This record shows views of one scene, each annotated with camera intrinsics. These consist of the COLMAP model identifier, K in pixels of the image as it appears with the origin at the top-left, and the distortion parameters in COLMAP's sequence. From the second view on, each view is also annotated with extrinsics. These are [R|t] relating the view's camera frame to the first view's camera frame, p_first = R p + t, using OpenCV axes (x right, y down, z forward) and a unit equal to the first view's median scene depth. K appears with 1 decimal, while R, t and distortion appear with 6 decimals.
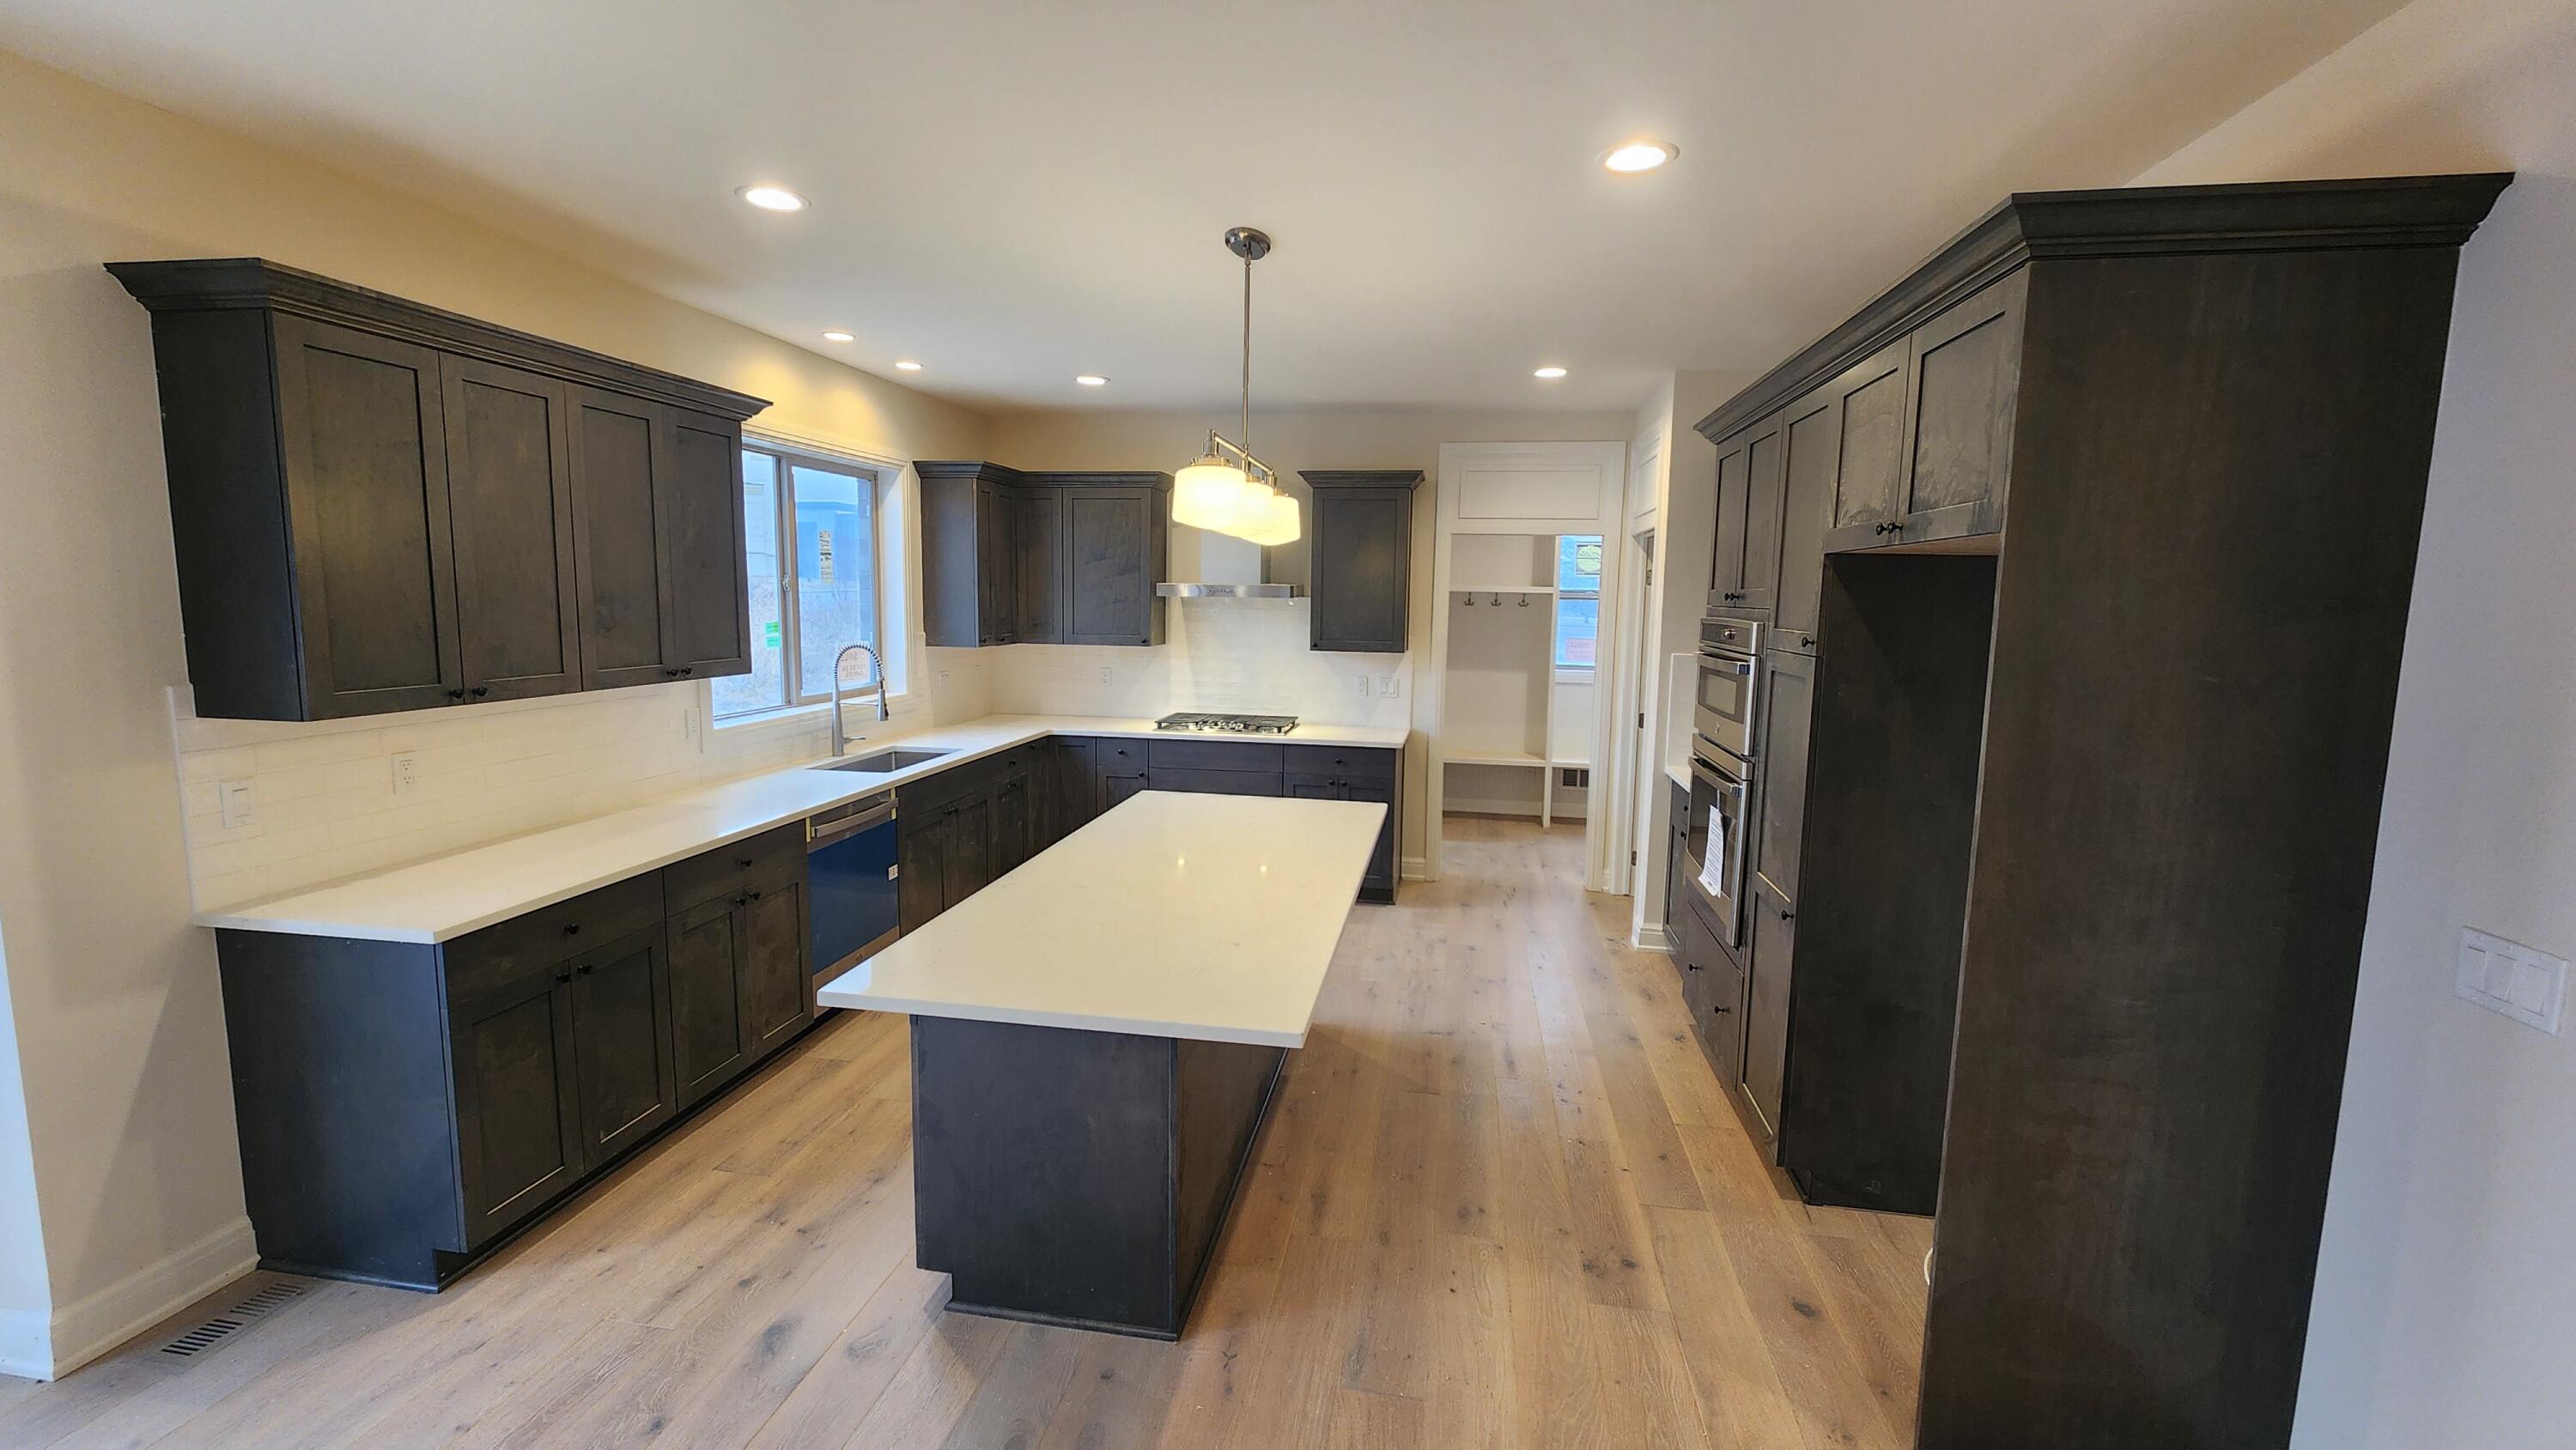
lens RADIAL K [[1056.6, 0, 1283.0], [0, 1056.6, 706.7], [0, 0, 1]] dist [0.000233, -0.000303]
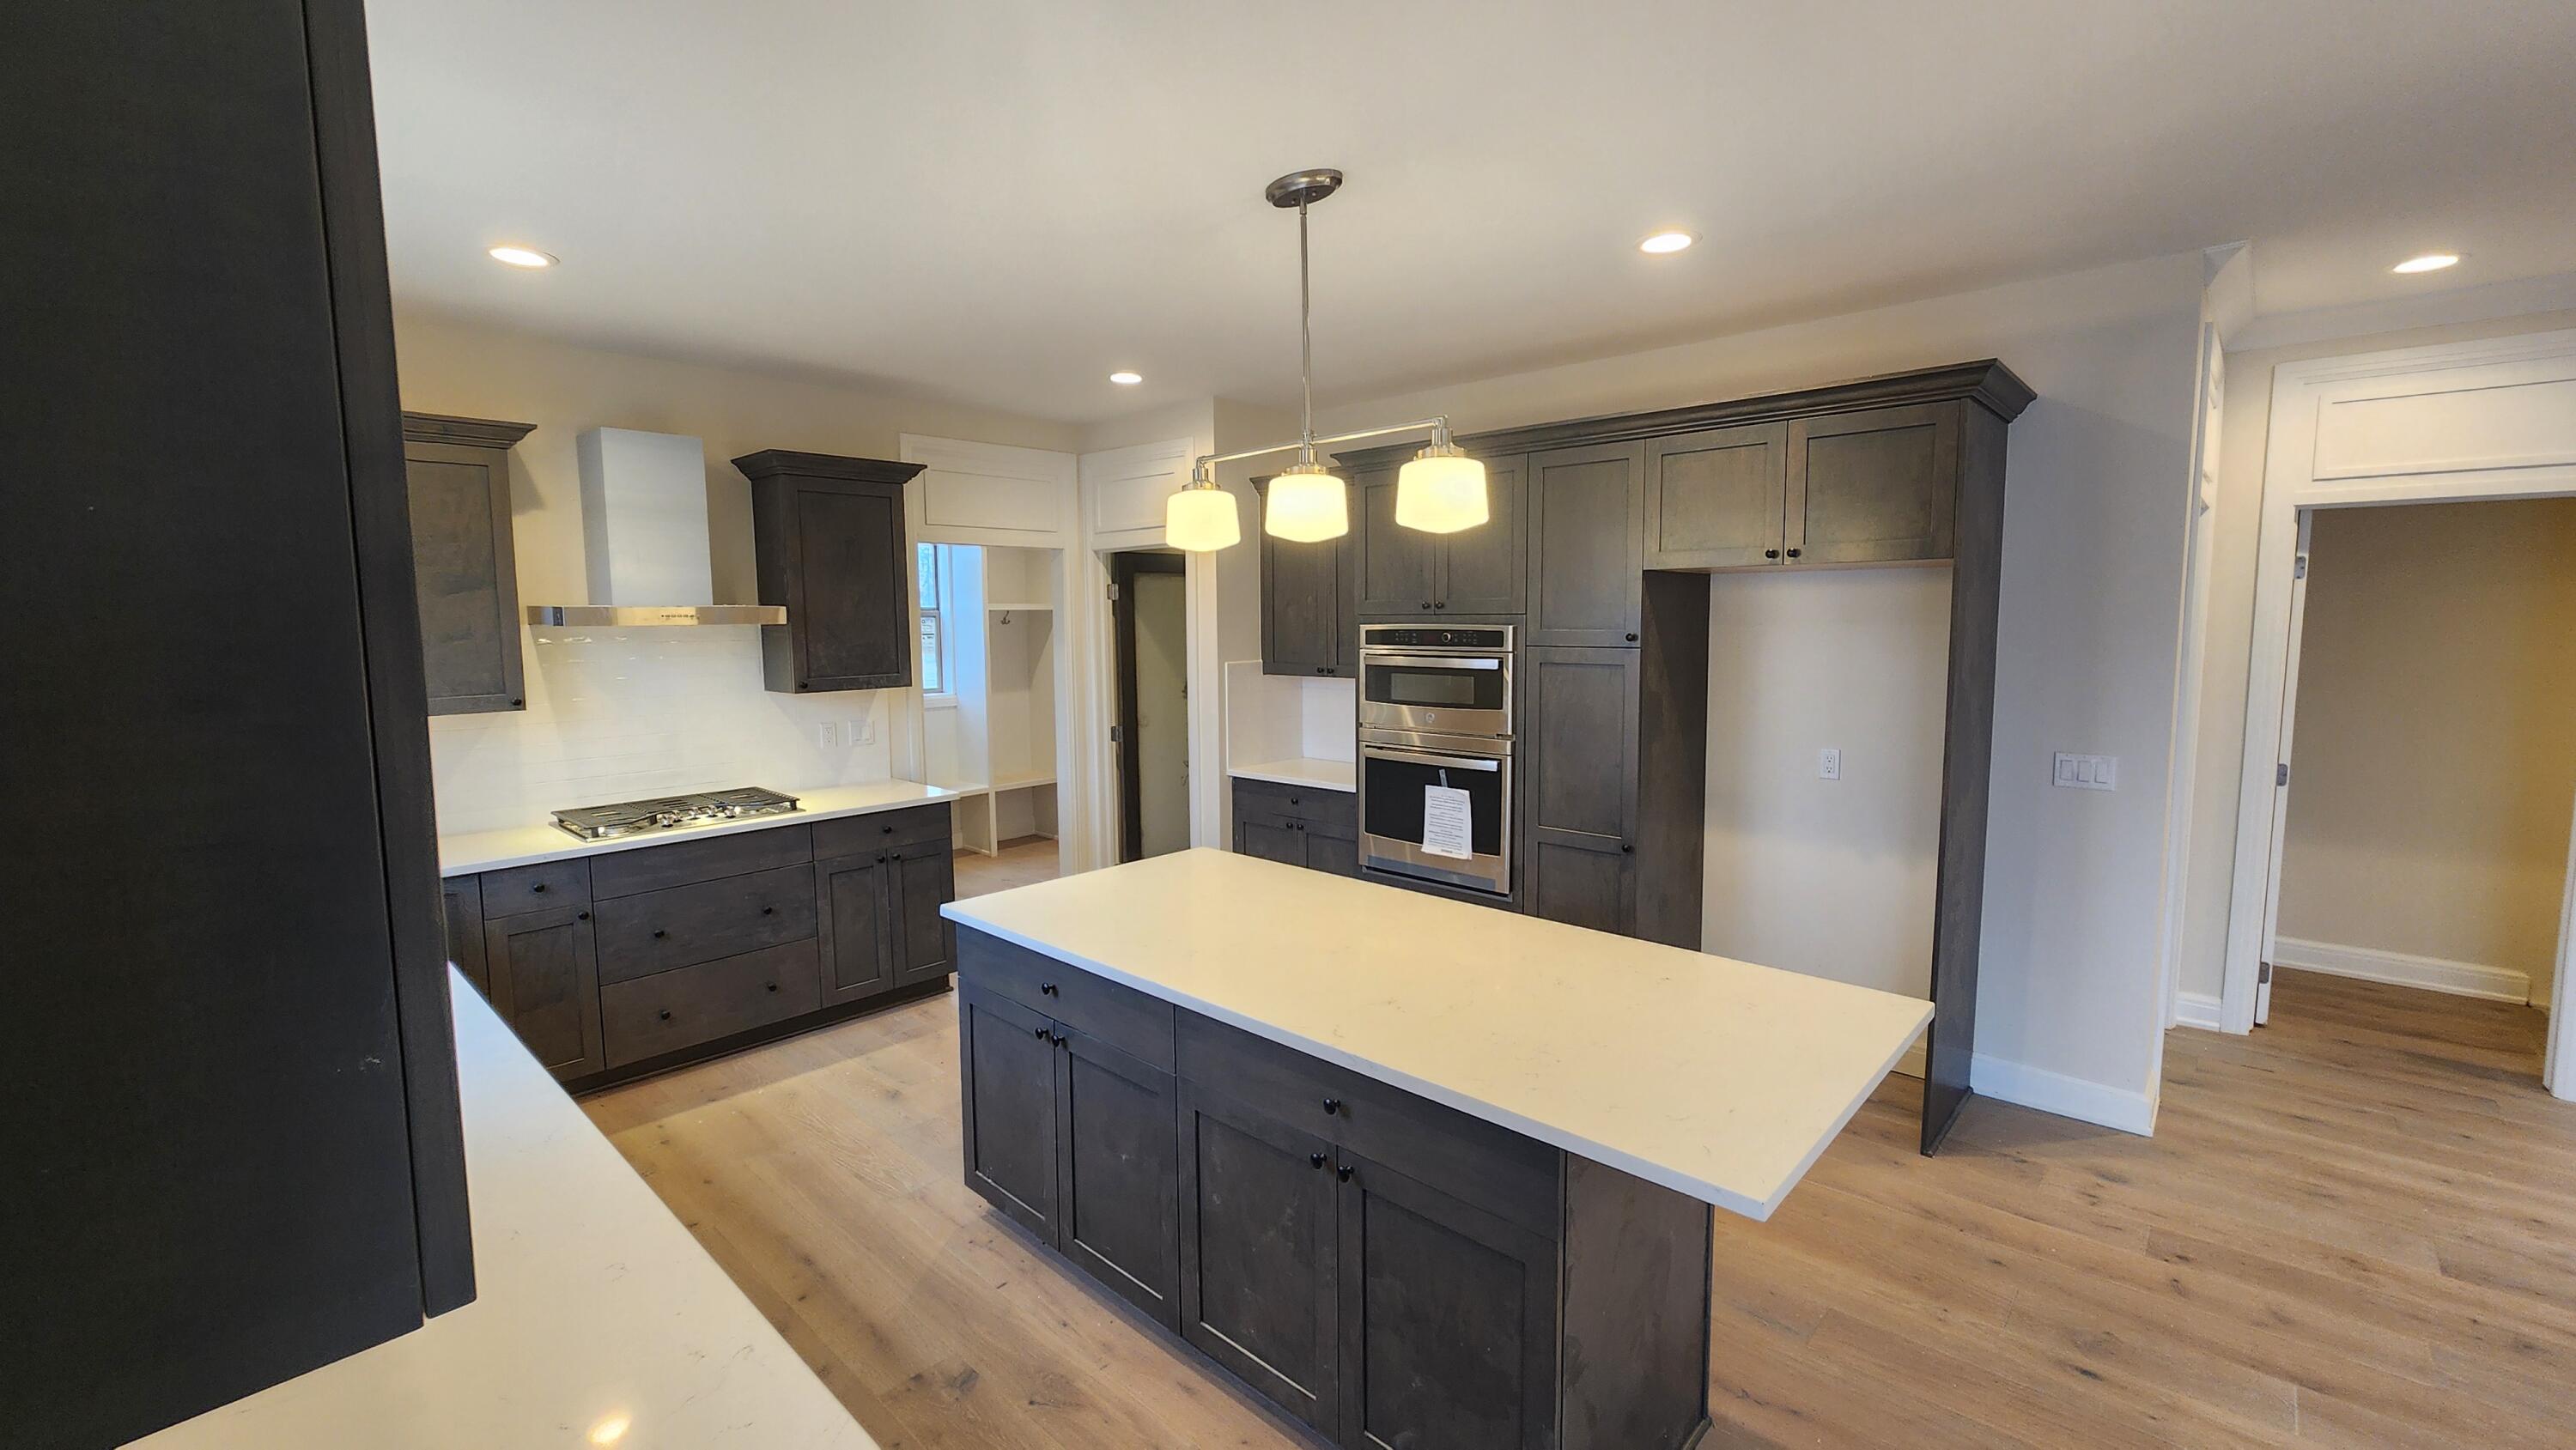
lens RADIAL K [[1056.6, 0, 1280.3], [0, 1056.6, 708.4], [0, 0, 1]] dist [0.000233, -0.000303]
pose [[0.547668, -0.096852, 0.831071, -0.647548], [0.109122, 0.993062, 0.043819, -0.060319], [-0.829549, 0.066690, 0.554437, 0.492751]]
